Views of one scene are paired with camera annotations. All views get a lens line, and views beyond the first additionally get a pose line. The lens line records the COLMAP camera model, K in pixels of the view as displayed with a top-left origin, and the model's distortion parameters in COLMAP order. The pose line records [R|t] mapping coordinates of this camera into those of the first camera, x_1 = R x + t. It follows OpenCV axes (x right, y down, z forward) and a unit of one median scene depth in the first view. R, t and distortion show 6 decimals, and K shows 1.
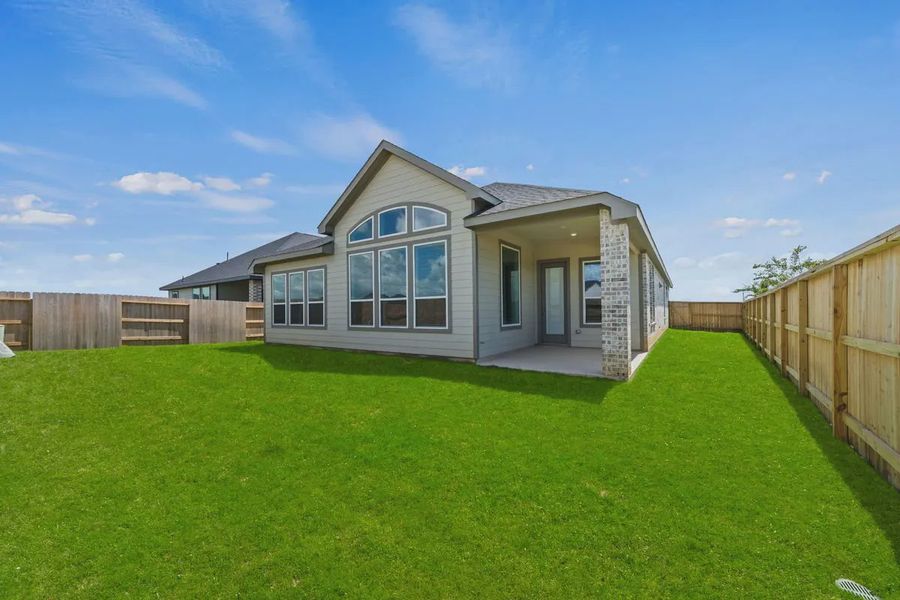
lens RADIAL K [[344.3, 0, 450.3], [0, 344.3, 307.4], [0, 0, 1]] dist [0.002564, 0.000287]
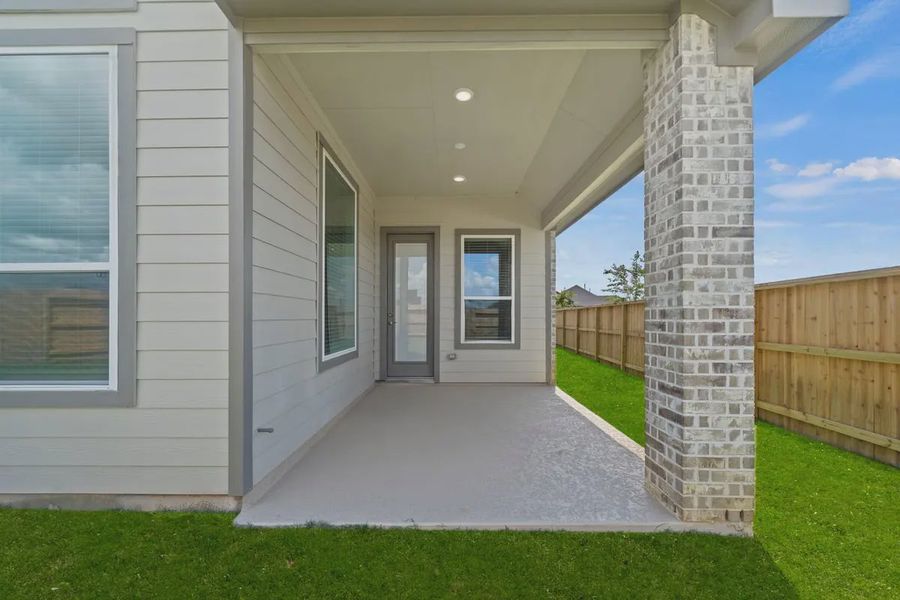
lens RADIAL K [[344.3, 0, 448.6], [0, 344.3, 313.5], [0, 0, 1]] dist [0.002564, 0.000287]
pose [[0.832100, 0.015928, 0.554397, 0.074912], [-0.014494, 0.999871, -0.006972, 0.004041], [-0.554436, -0.002234, 0.832223, 0.858360]]
